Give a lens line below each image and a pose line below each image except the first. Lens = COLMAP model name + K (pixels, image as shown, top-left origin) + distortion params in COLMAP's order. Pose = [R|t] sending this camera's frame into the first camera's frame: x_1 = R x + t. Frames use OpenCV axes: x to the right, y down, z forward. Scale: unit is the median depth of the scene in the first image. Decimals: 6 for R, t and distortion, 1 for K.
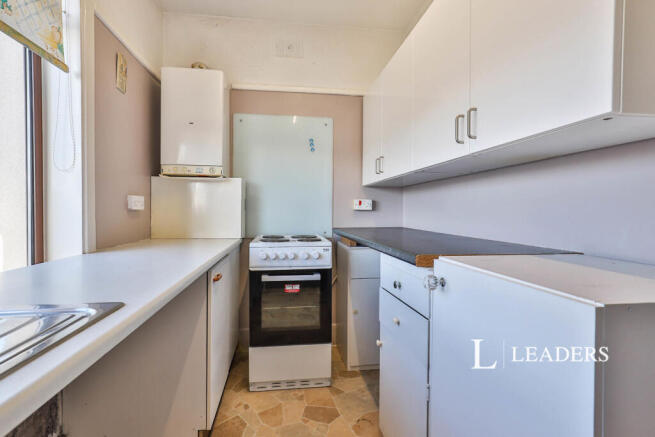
lens RADIAL K [[320.2, 0, 325.4], [0, 320.2, 215.1], [0, 0, 1]] dist [-0.000980, 0.000691]
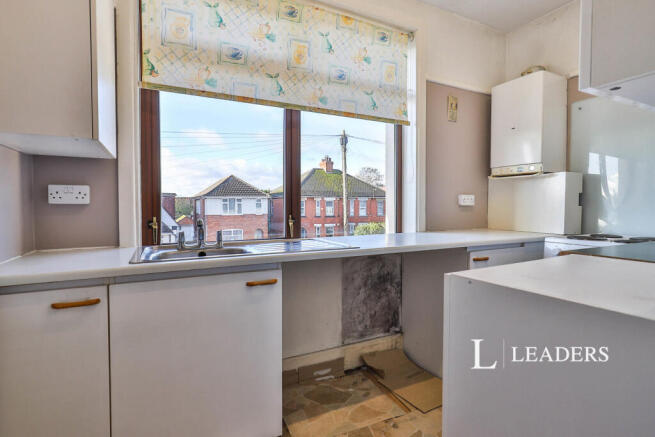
lens RADIAL K [[320.2, 0, 325.7], [0, 320.2, 215.6], [0, 0, 1]] dist [-0.000980, 0.000691]
pose [[0.334422, 0.031918, -0.941883, 0.454542], [-0.015798, 0.999476, 0.028261, -0.002314], [0.942291, 0.005429, 0.334751, 0.003219]]
